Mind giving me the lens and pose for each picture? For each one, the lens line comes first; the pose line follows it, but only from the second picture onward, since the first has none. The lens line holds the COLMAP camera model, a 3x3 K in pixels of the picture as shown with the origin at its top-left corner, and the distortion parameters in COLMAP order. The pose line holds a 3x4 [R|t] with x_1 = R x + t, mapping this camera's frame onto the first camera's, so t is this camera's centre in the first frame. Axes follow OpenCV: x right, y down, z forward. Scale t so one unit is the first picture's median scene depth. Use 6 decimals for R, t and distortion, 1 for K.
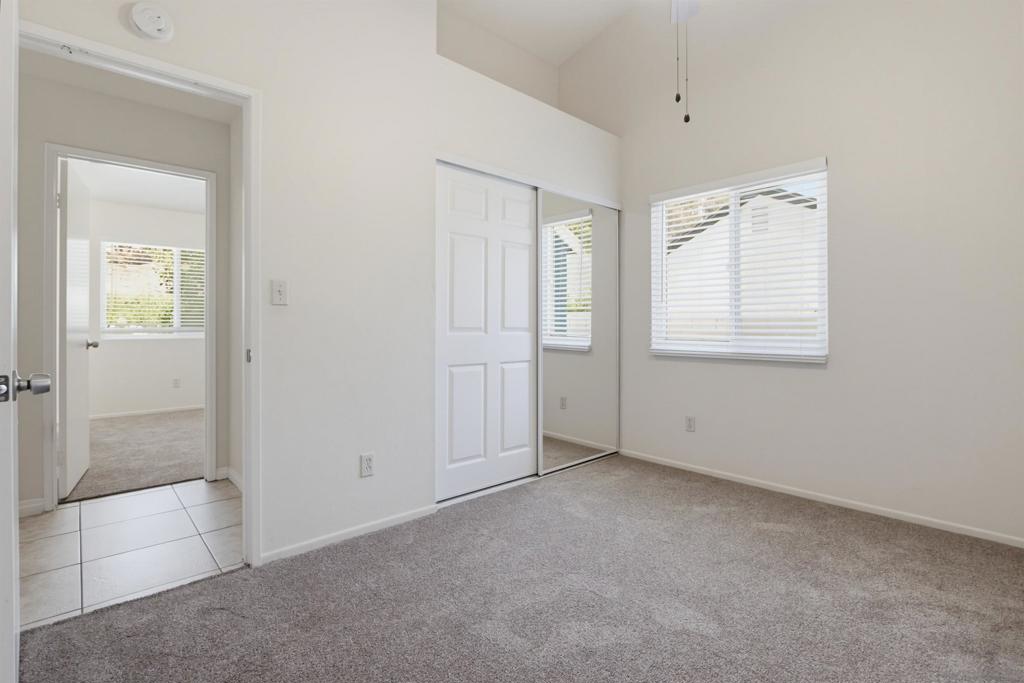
lens RADIAL K [[479.7, 0, 508.8], [0, 479.7, 329.2], [0, 0, 1]] dist [-0.012100, 0.000292]
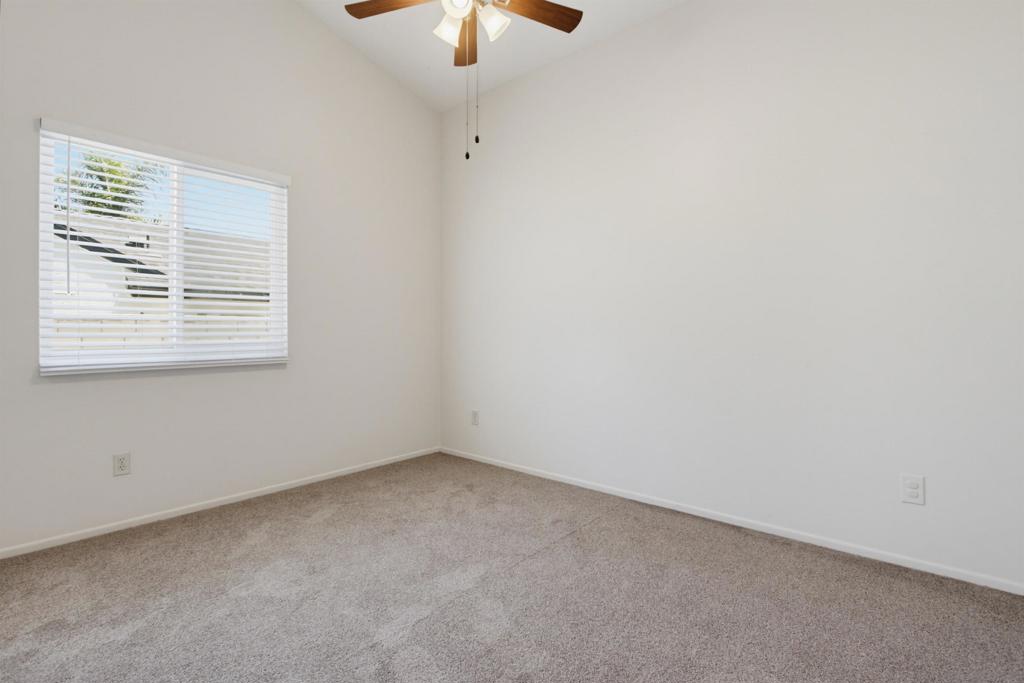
lens RADIAL K [[479.7, 0, 508.8], [0, 479.7, 329.2], [0, 0, 1]] dist [-0.012100, 0.000292]
pose [[-0.122838, 0.003917, 0.992419, -0.512915], [0.005649, 0.999979, -0.003247, -0.000363], [-0.992411, 0.005207, -0.122858, 0.643707]]
